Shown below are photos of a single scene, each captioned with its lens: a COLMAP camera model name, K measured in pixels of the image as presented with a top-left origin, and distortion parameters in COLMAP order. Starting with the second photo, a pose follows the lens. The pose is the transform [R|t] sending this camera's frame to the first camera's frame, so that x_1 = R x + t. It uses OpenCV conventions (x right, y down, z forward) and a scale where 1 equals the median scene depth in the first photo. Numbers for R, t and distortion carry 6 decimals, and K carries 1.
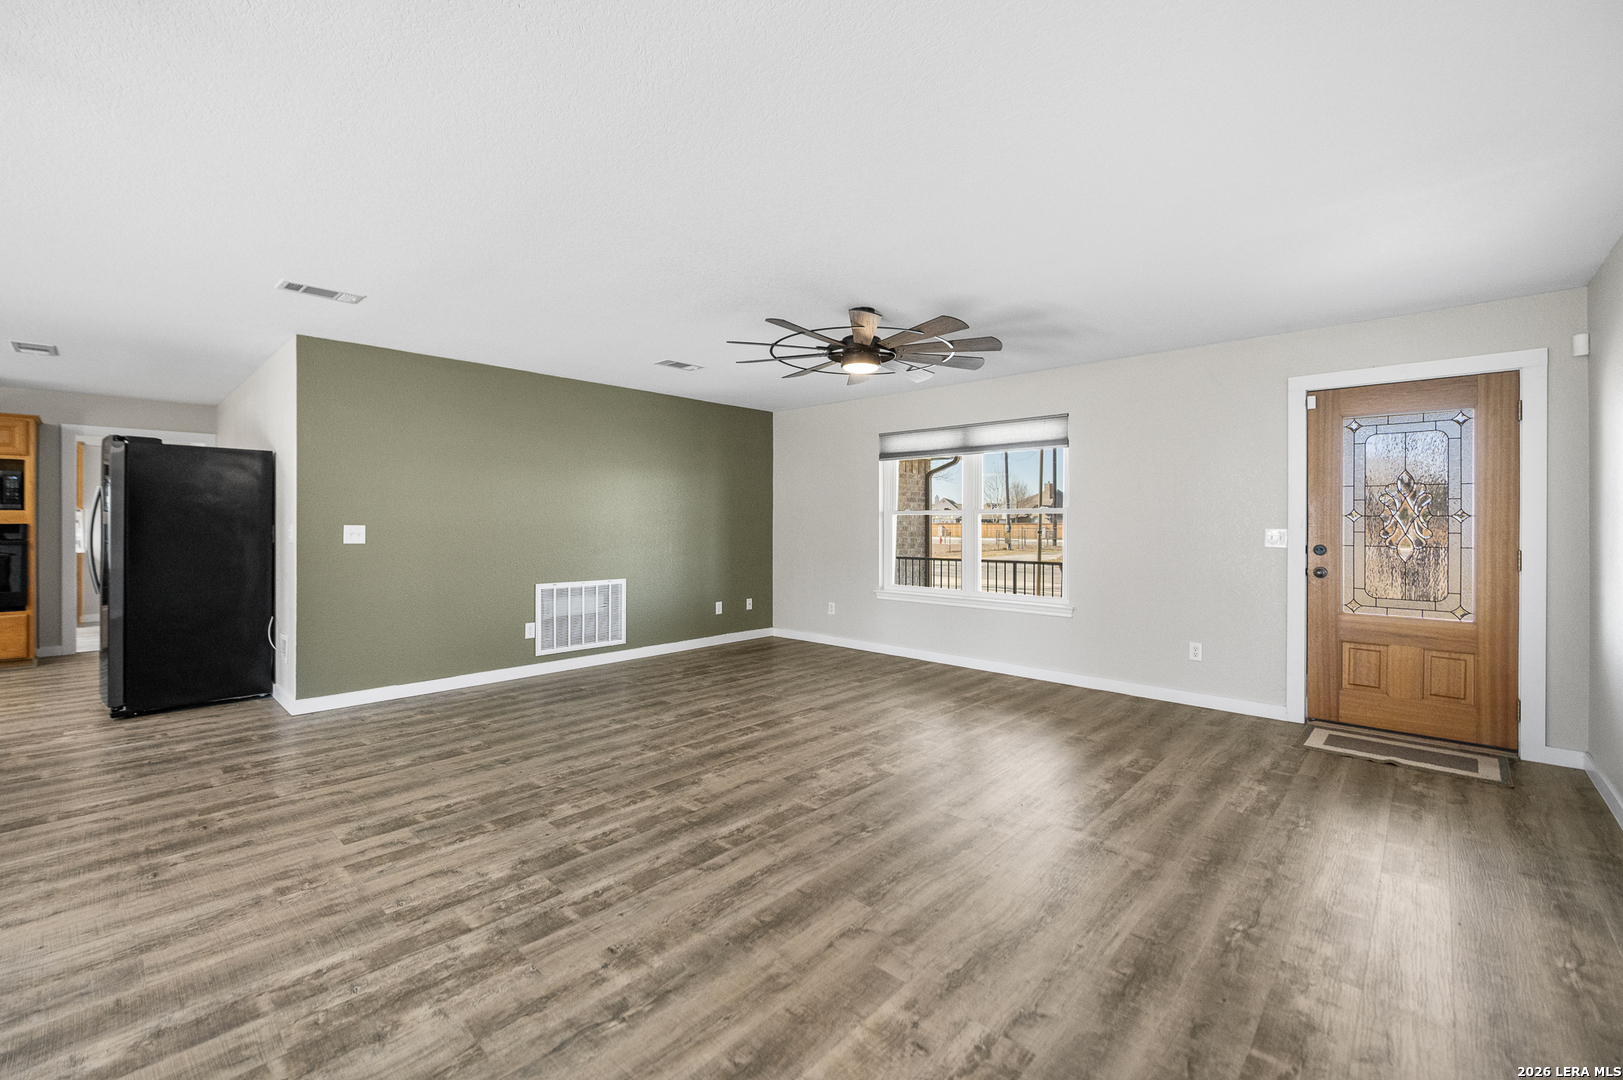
lens RADIAL K [[676.8, 0, 795.1], [0, 676.8, 522.9], [0, 0, 1]] dist [-0.010188, -0.000270]
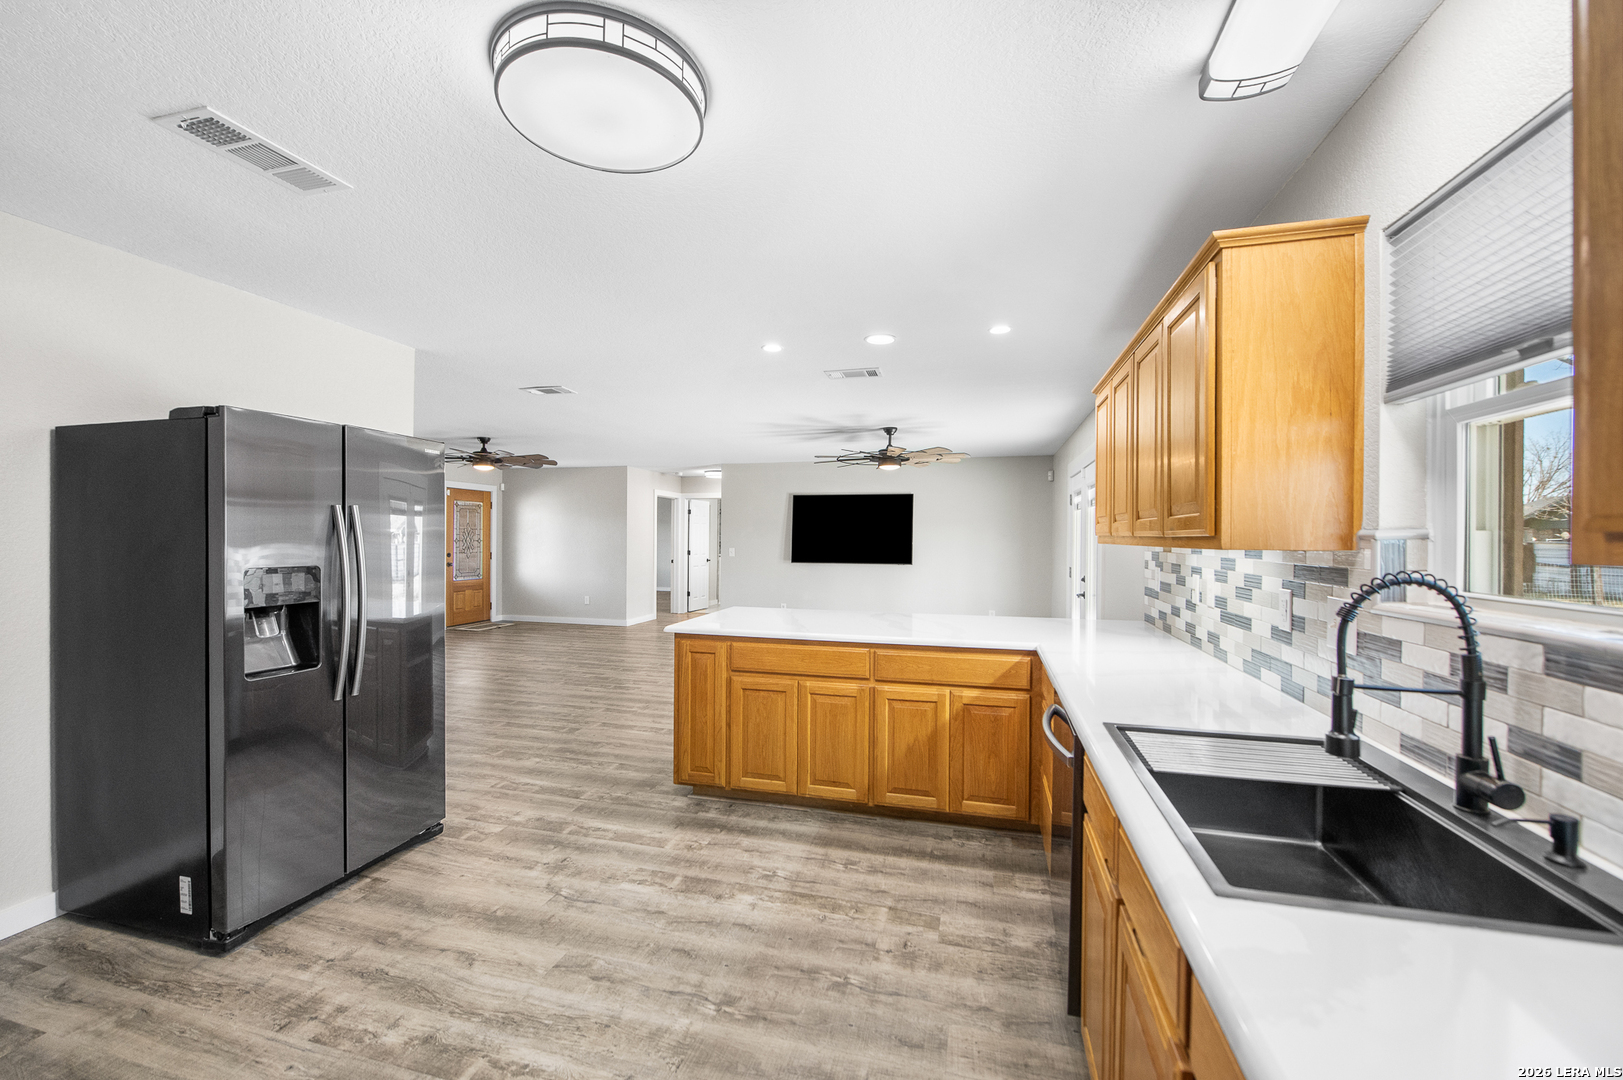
lens RADIAL K [[656.3, 0, 795.9], [0, 656.3, 540.3], [0, 0, 1]] dist [-0.006507, -0.001318]
pose [[-0.463337, -0.007499, 0.886150, -2.150828], [-0.003345, 0.999972, 0.006714, -0.037745], [-0.886176, 0.000147, -0.463349, 1.160967]]
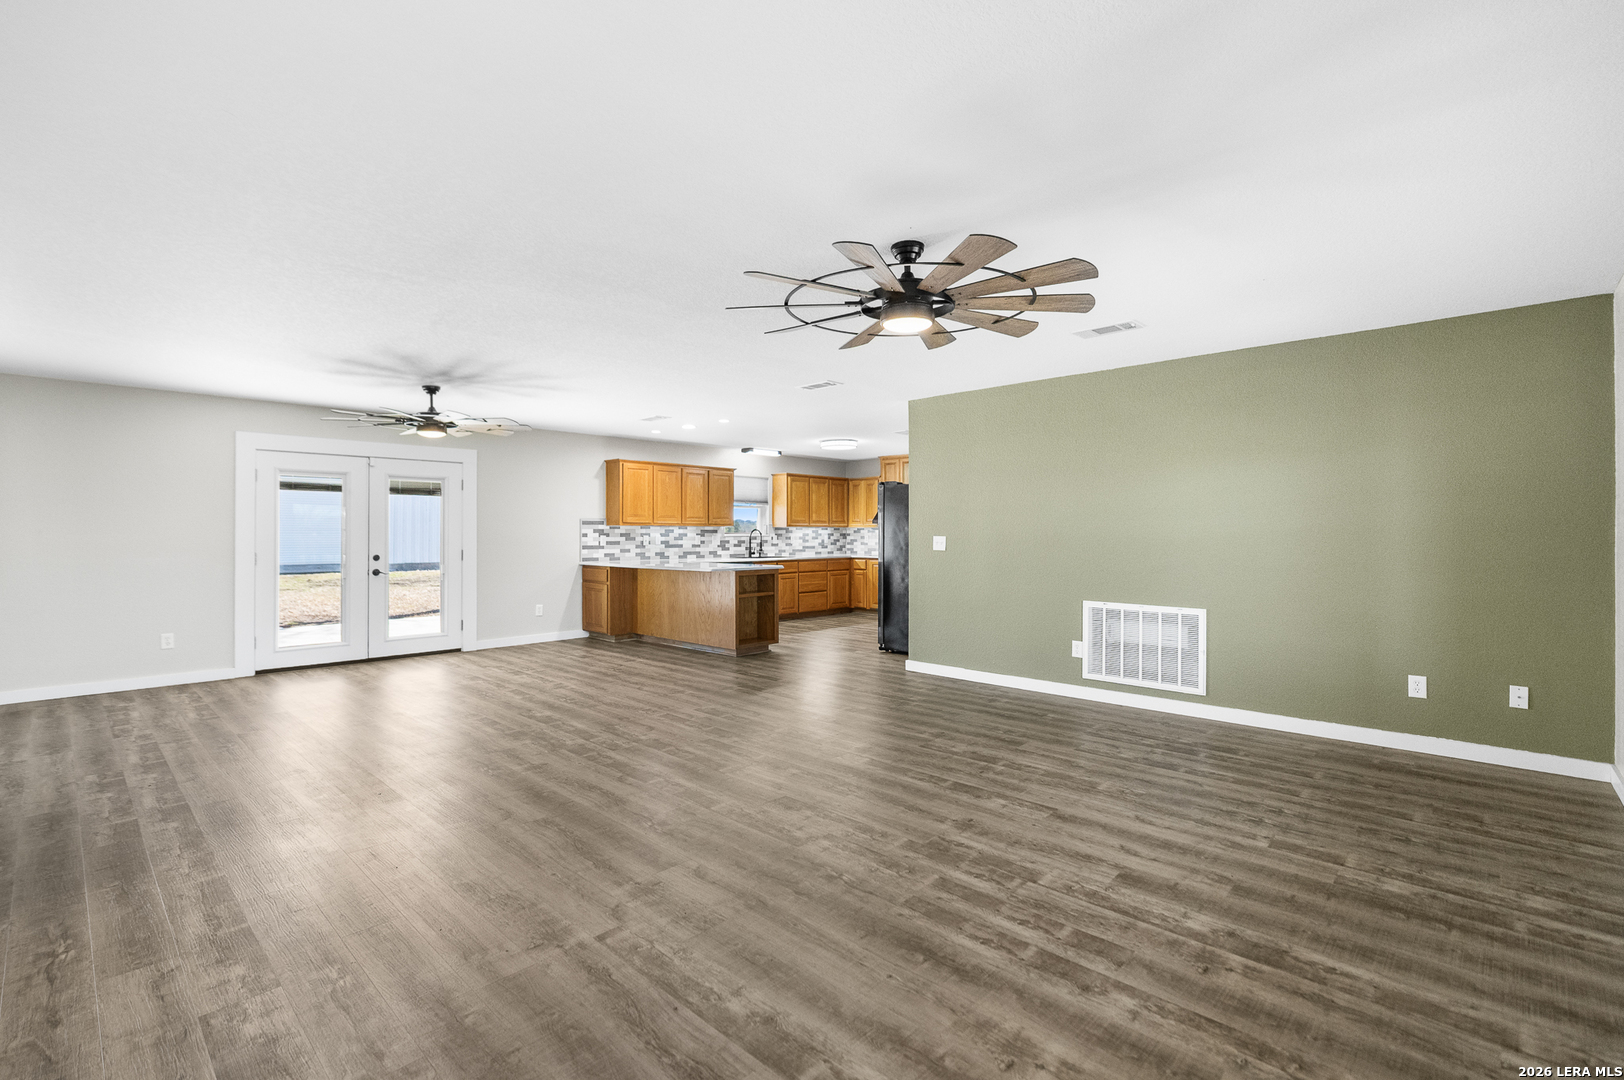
lens RADIAL K [[728.7, 0, 803.4], [0, 728.7, 527.4], [0, 0, 1]] dist [0.000048, -0.002597]
pose [[-0.005210, -0.008585, -0.999950, 0.969405], [-0.002421, 0.999960, -0.008573, -0.001861], [0.999983, 0.002376, -0.005231, 0.959023]]
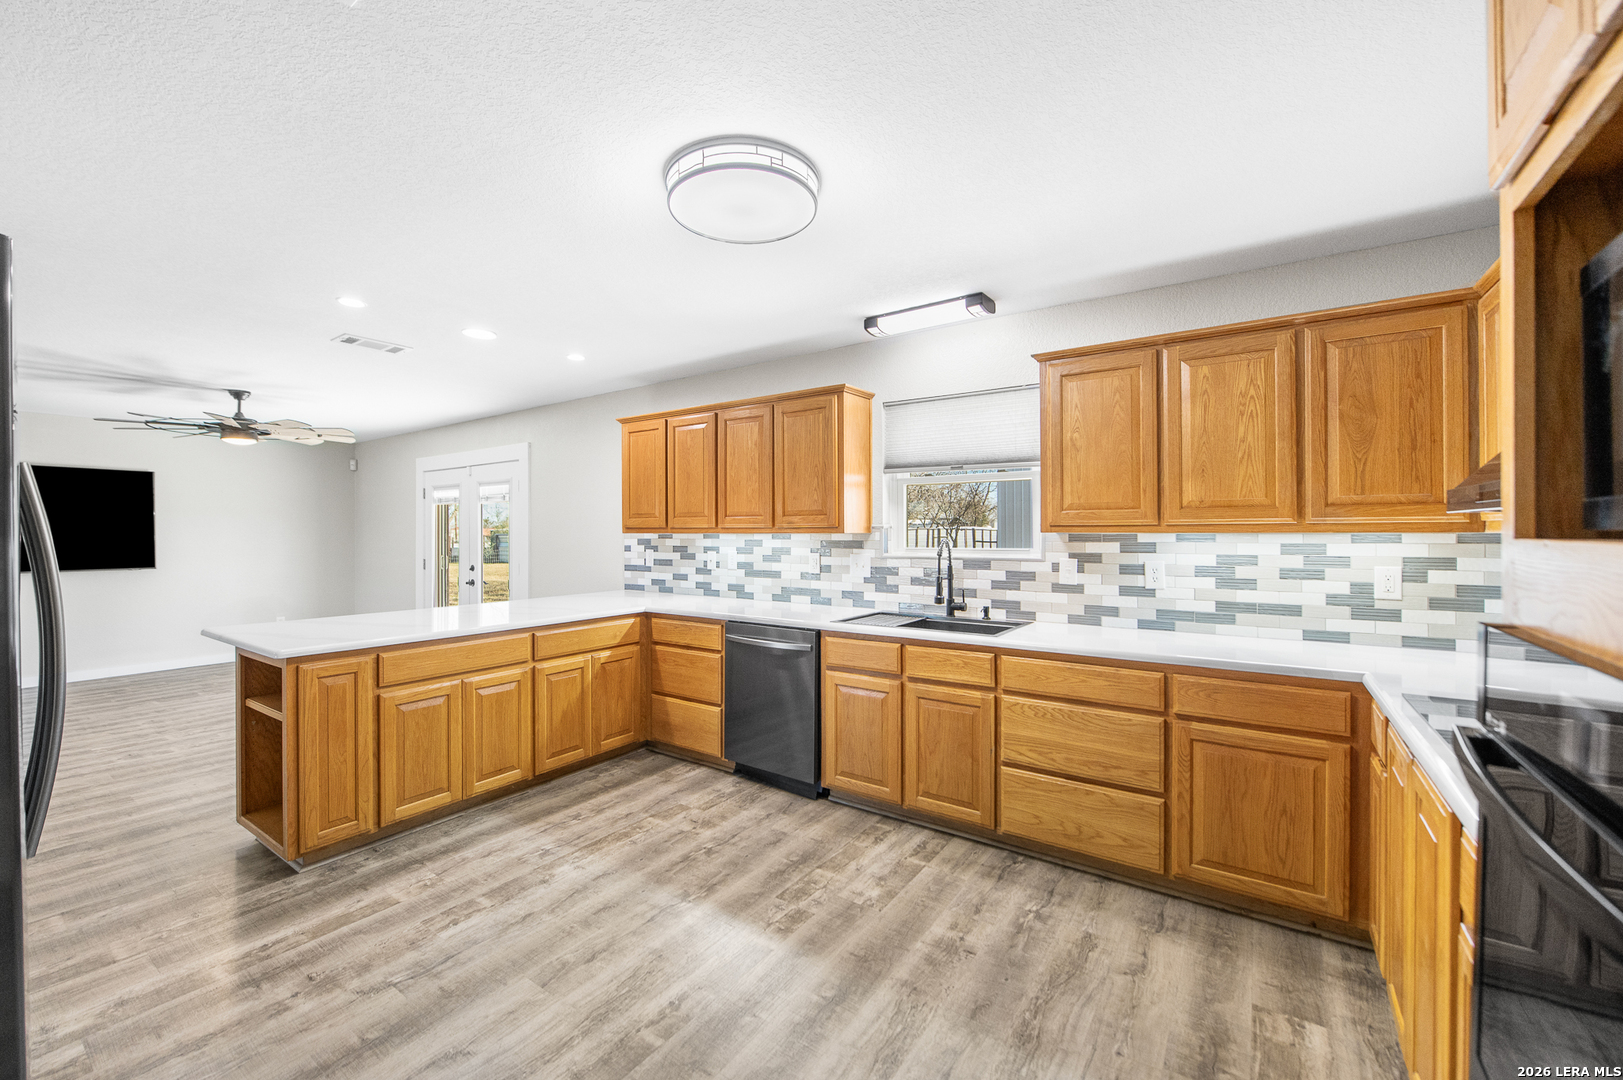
lens RADIAL K [[656.3, 0, 802.3], [0, 656.3, 532.0], [0, 0, 1]] dist [-0.006507, -0.001318]
pose [[-0.989591, 0.000182, -0.143906, -1.668796], [0.000006, 0.999999, 0.001220, -0.031949], [0.143906, 0.001207, -0.989591, 1.654520]]
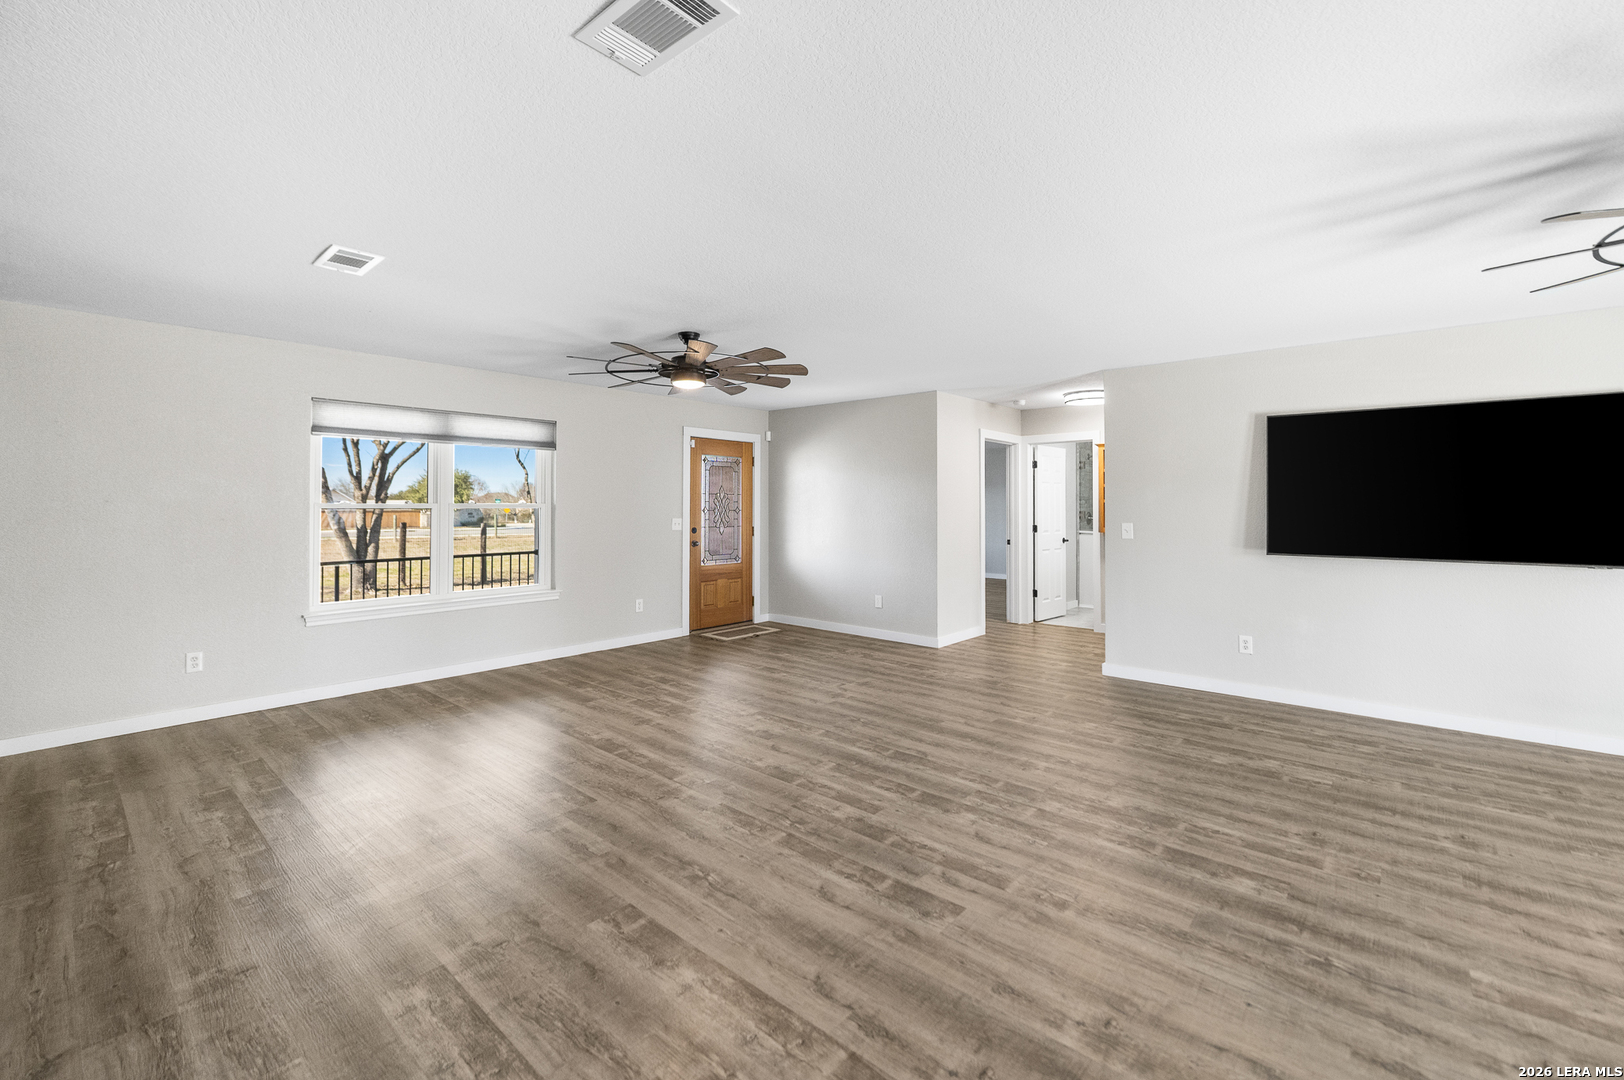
lens RADIAL K [[677.2, 0, 808.2], [0, 677.2, 517.7], [0, 0, 1]] dist [-0.010188, -0.000270]
pose [[-0.030217, -0.019148, 0.999360, -1.113814], [0.002516, 0.999812, 0.019232, -0.030149], [-0.999540, 0.003095, -0.030163, 0.897926]]
